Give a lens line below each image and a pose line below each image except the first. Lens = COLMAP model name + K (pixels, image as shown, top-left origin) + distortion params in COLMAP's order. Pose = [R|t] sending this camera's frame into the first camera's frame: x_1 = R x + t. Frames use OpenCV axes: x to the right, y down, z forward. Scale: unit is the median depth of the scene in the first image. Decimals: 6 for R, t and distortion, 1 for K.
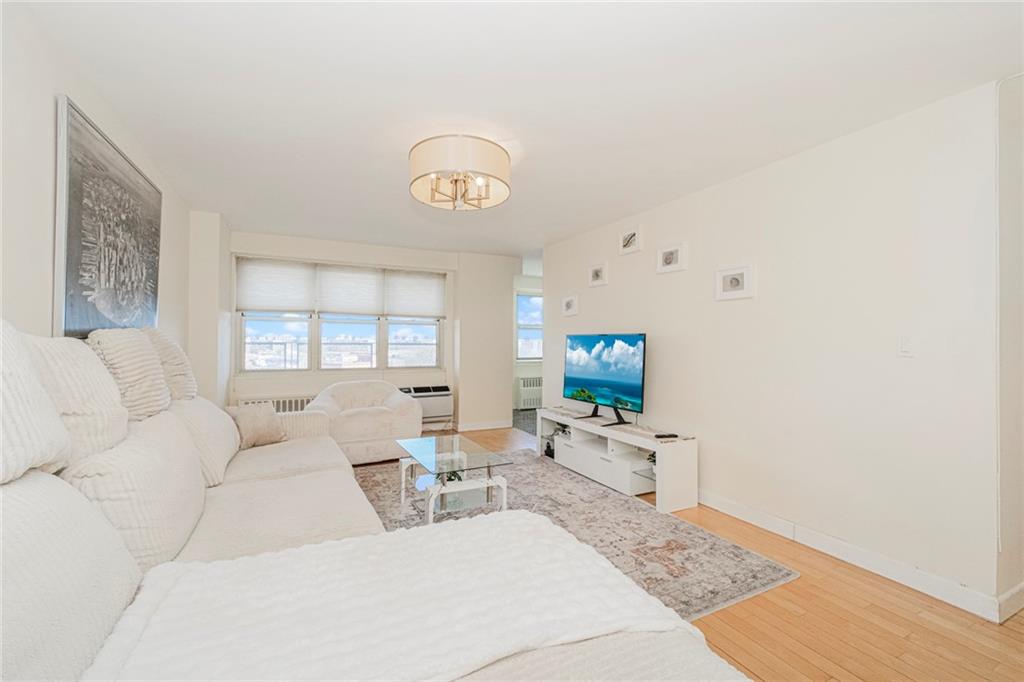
lens RADIAL K [[441.5, 0, 512.7], [0, 441.5, 340.5], [0, 0, 1]] dist [-0.001105, -0.000436]
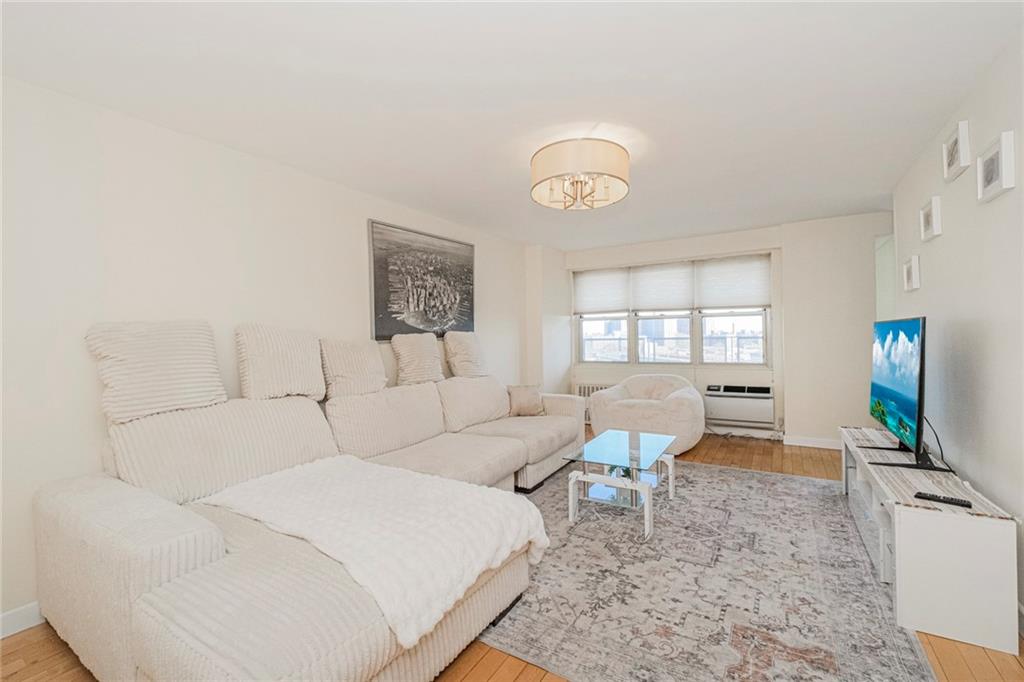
lens RADIAL K [[441.5, 0, 507.4], [0, 441.5, 340.4], [0, 0, 1]] dist [-0.001105, -0.000436]
pose [[0.523802, -0.008893, -0.851793, 0.467964], [0.020715, 0.999783, 0.002301, 0.002703], [0.851588, -0.018850, 0.523873, 0.213767]]
